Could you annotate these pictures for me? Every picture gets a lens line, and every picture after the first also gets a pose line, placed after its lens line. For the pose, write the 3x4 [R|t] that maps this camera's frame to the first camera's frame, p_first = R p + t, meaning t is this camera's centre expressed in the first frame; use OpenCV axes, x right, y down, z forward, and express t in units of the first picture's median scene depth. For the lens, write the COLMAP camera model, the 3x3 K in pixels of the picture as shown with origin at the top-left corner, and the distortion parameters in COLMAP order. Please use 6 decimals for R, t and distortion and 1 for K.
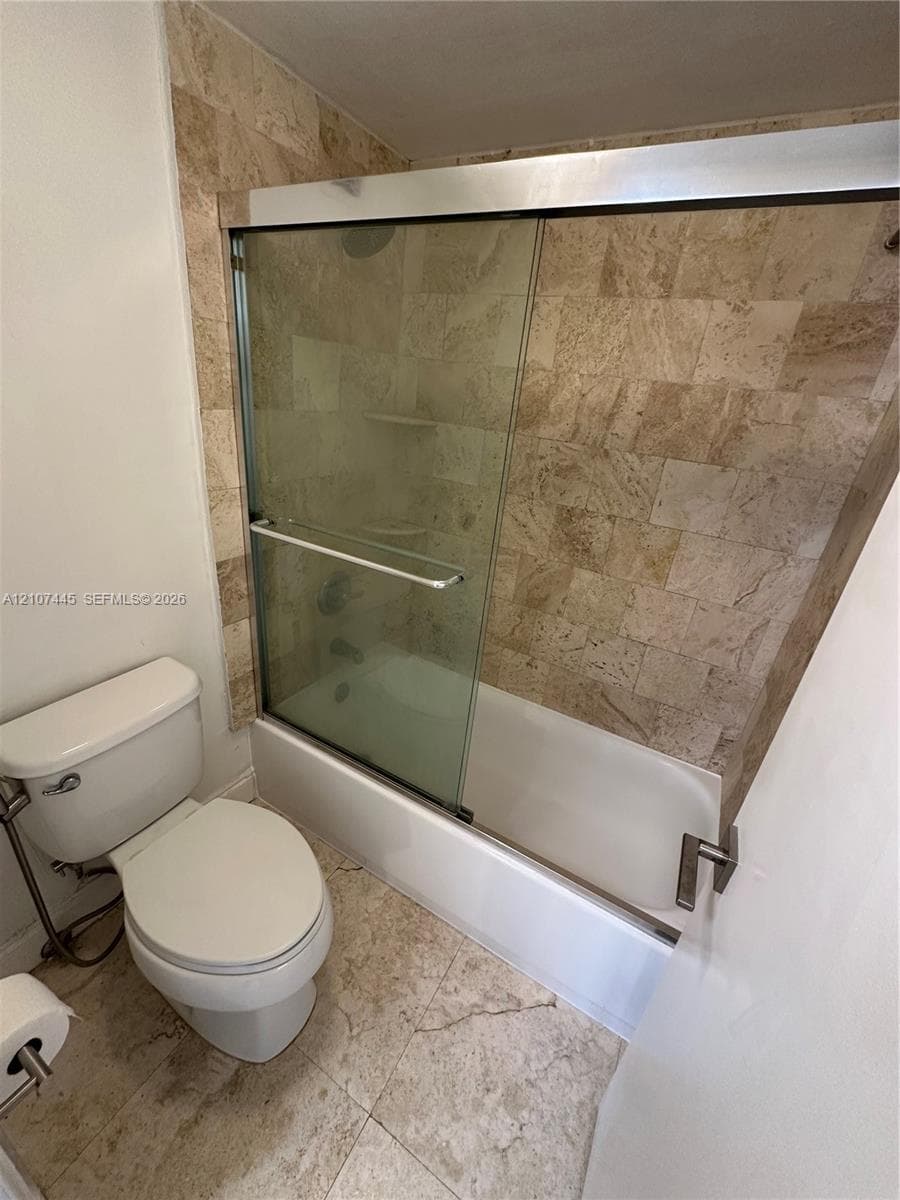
lens RADIAL K [[478.4, 0, 448.5], [0, 478.4, 599.1], [0, 0, 1]] dist [-0.000587, -0.000253]
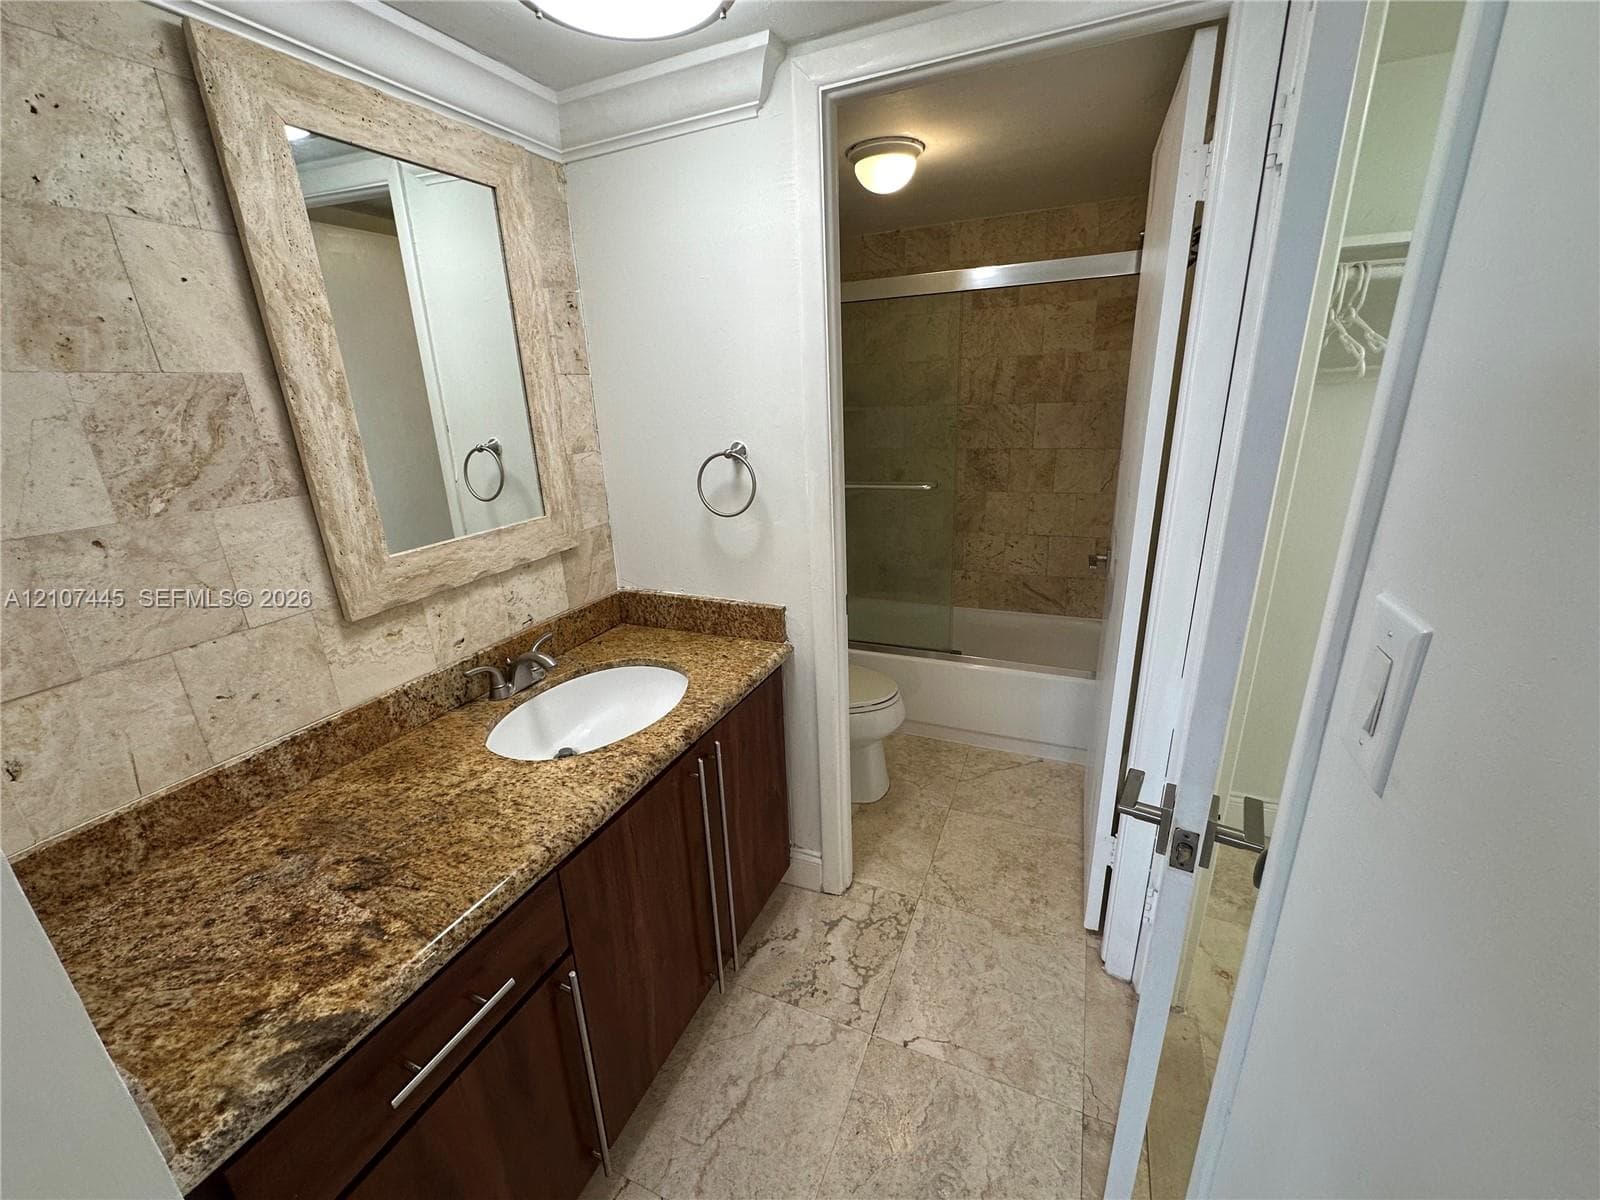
lens RADIAL K [[637.8, 0, 799.2], [0, 637.8, 598.9], [0, 0, 1]] dist [-0.000587, -0.000253]
pose [[0.983860, -0.168456, 0.060343, -0.464045], [0.173703, 0.980105, -0.096030, 0.343987], [-0.042966, 0.104961, 0.993548, -0.829025]]
